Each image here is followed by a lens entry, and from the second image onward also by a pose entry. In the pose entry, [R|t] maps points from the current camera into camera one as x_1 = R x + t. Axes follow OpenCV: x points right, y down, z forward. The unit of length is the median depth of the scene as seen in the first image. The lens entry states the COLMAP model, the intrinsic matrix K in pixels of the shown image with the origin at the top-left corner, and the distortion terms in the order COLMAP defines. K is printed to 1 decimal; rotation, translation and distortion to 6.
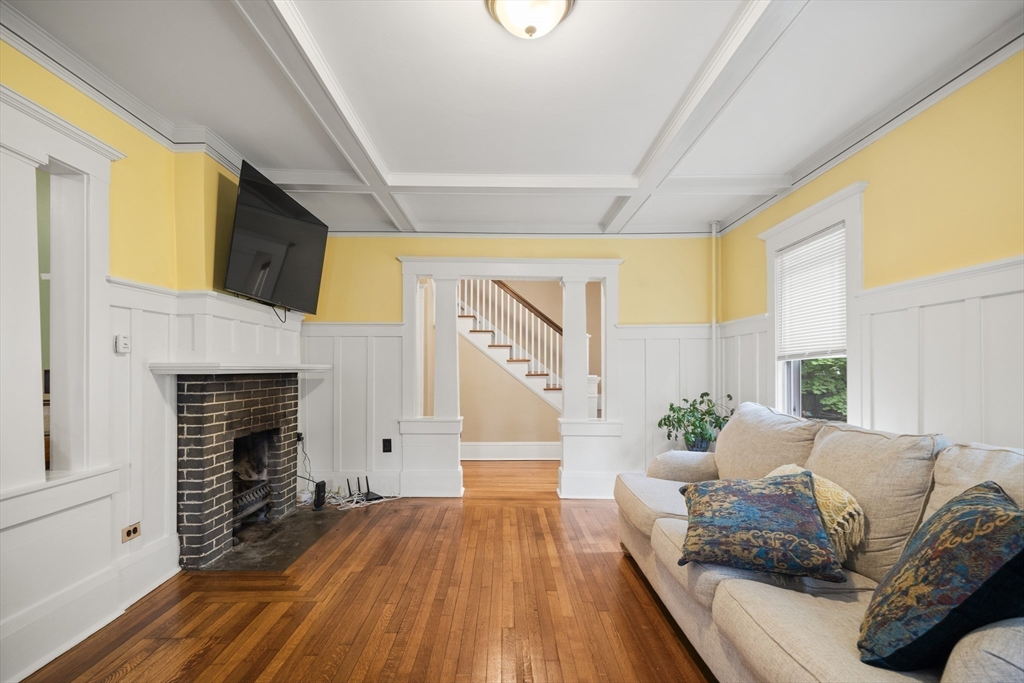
lens RADIAL K [[486.0, 0, 511.4], [0, 486.0, 368.5], [0, 0, 1]] dist [-0.001289, 0.000793]
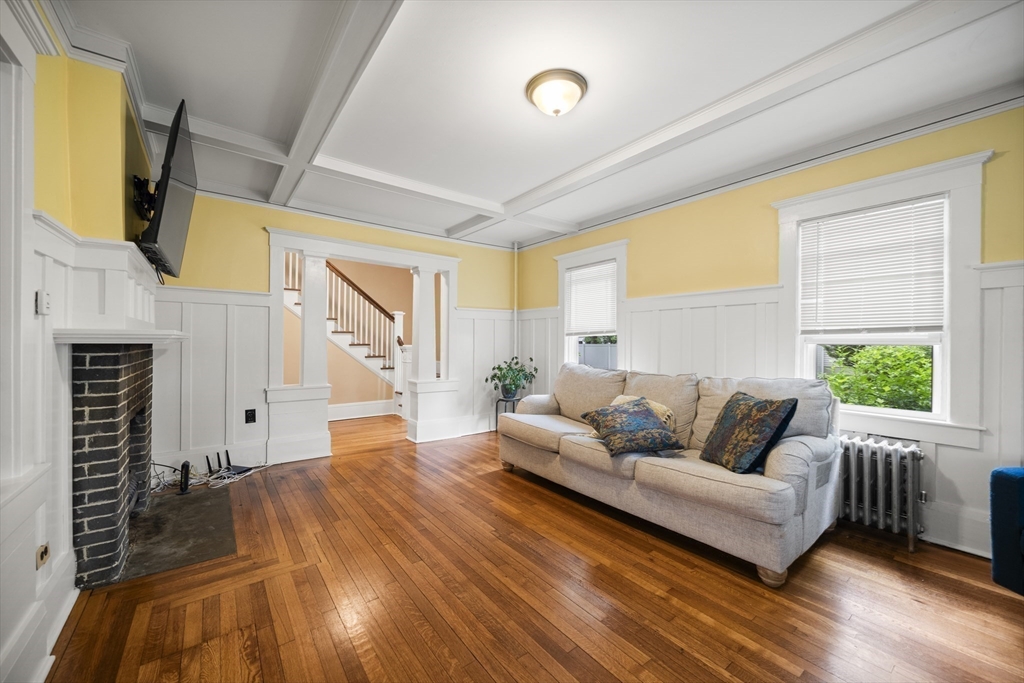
lens RADIAL K [[389.6, 0, 511.4], [0, 389.6, 341.5], [0, 0, 1]] dist [-0.003548, -0.000044]
pose [[0.803138, 0.005718, 0.595766, -0.492049], [-0.008603, 0.999961, 0.002000, 0.001071], [-0.595731, -0.006732, 0.803156, 0.079724]]
